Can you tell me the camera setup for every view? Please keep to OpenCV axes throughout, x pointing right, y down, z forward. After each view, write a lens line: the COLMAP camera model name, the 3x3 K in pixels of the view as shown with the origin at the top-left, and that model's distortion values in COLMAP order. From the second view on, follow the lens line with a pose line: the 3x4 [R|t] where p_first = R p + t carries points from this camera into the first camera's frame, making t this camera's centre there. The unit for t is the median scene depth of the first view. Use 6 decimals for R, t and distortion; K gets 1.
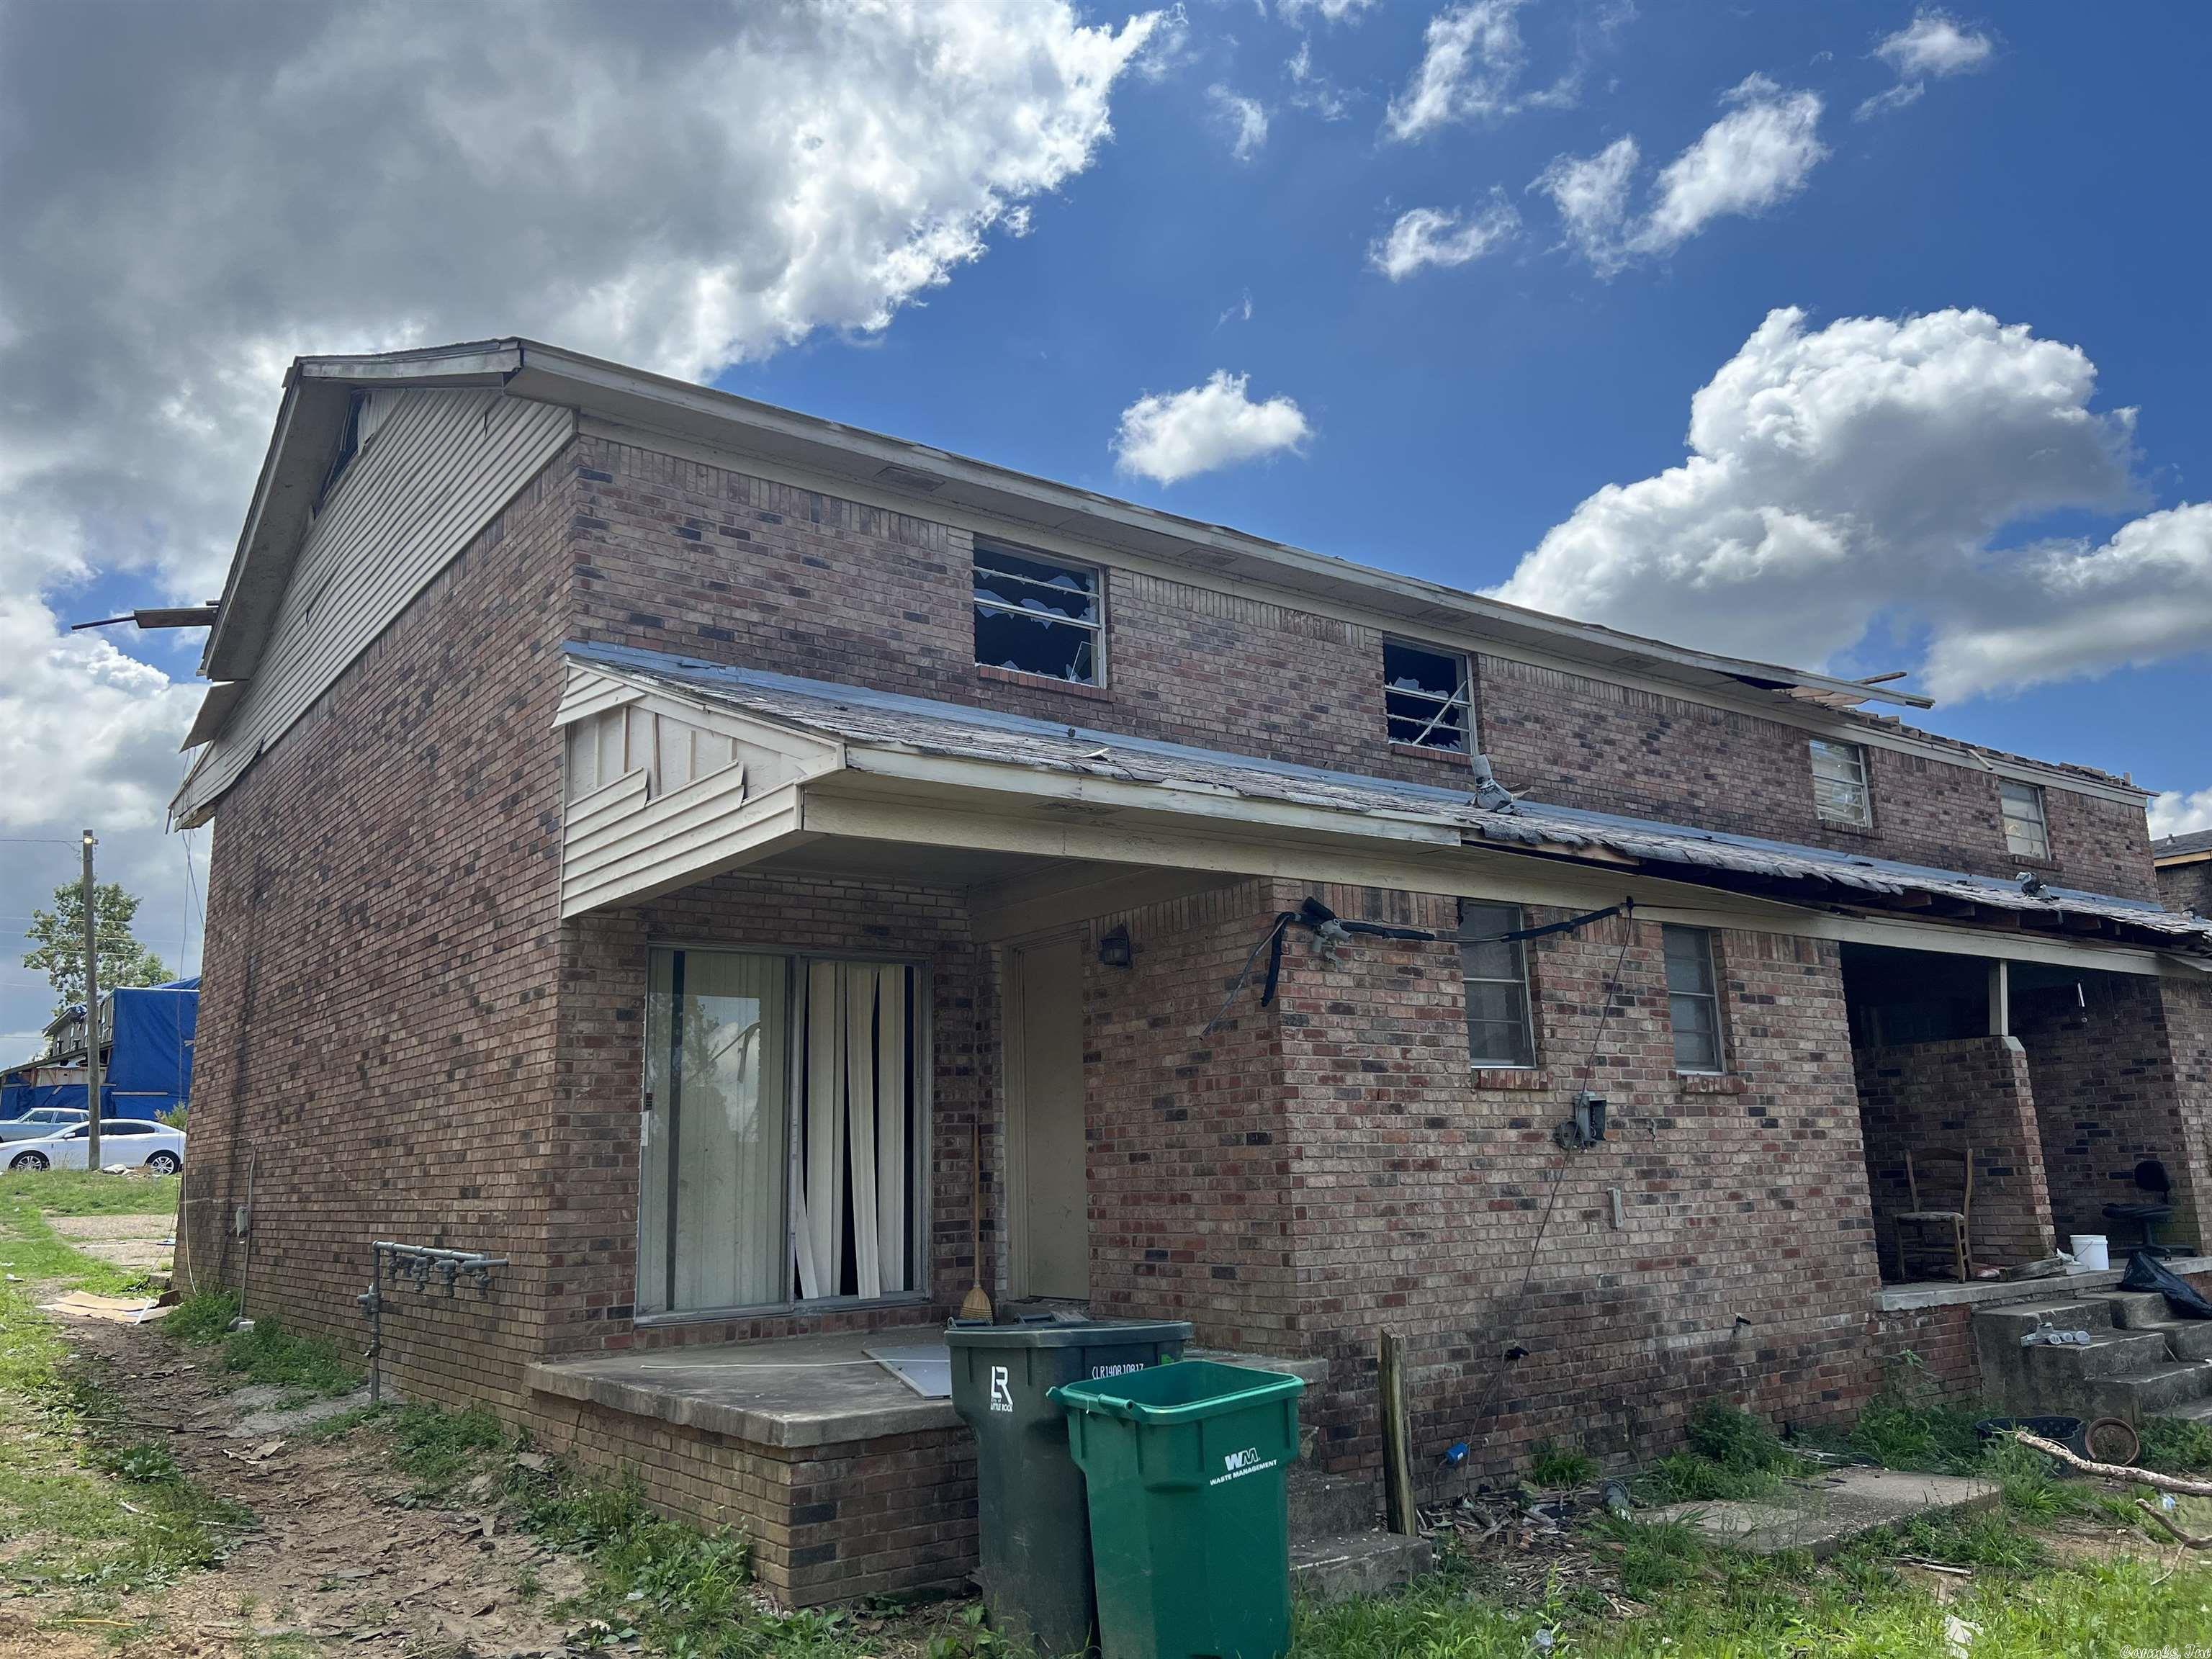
lens RADIAL K [[1650.4, 0, 1092.4], [0, 1650.4, 824.5], [0, 0, 1]] dist [0.069826, -0.086963]
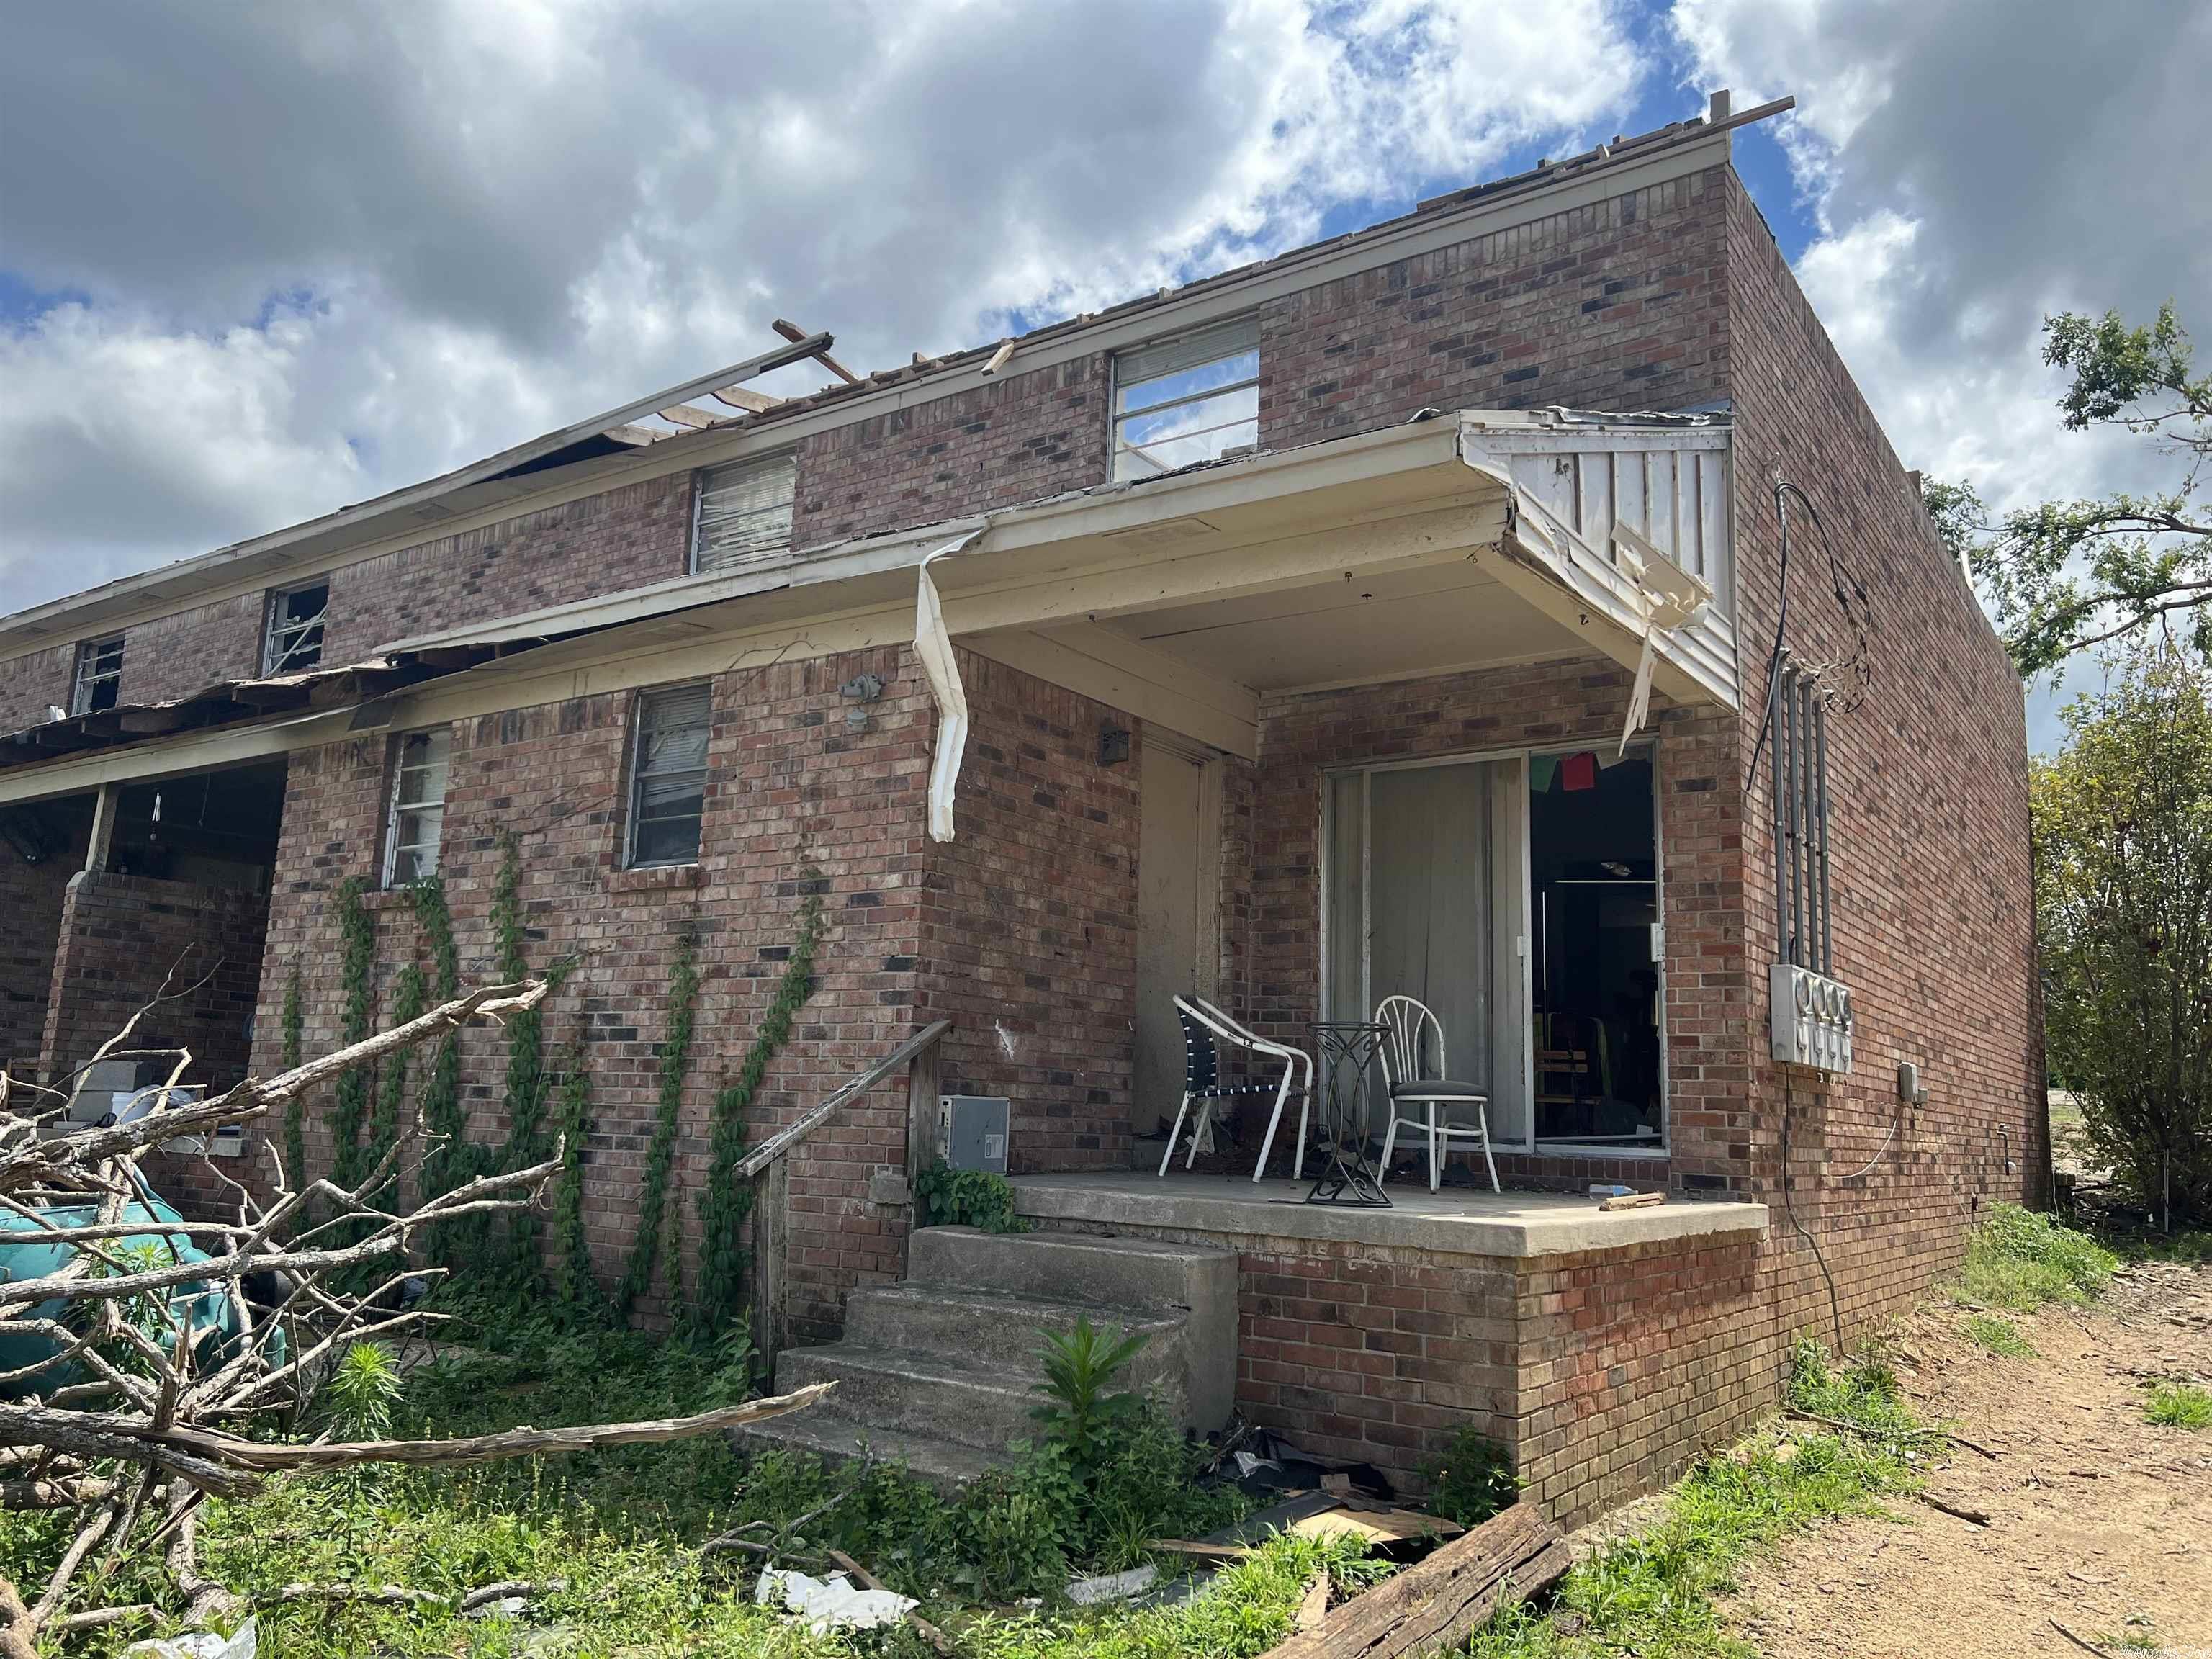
lens RADIAL K [[1659.0, 0, 1093.4], [0, 1659.0, 816.5], [0, 0, 1]] dist [0.099667, -0.128362]
pose [[0.314185, -0.134644, -0.939765, 1.367237], [0.151242, 0.984348, -0.090468, 0.226733], [0.937237, -0.113709, 0.329631, 1.041796]]
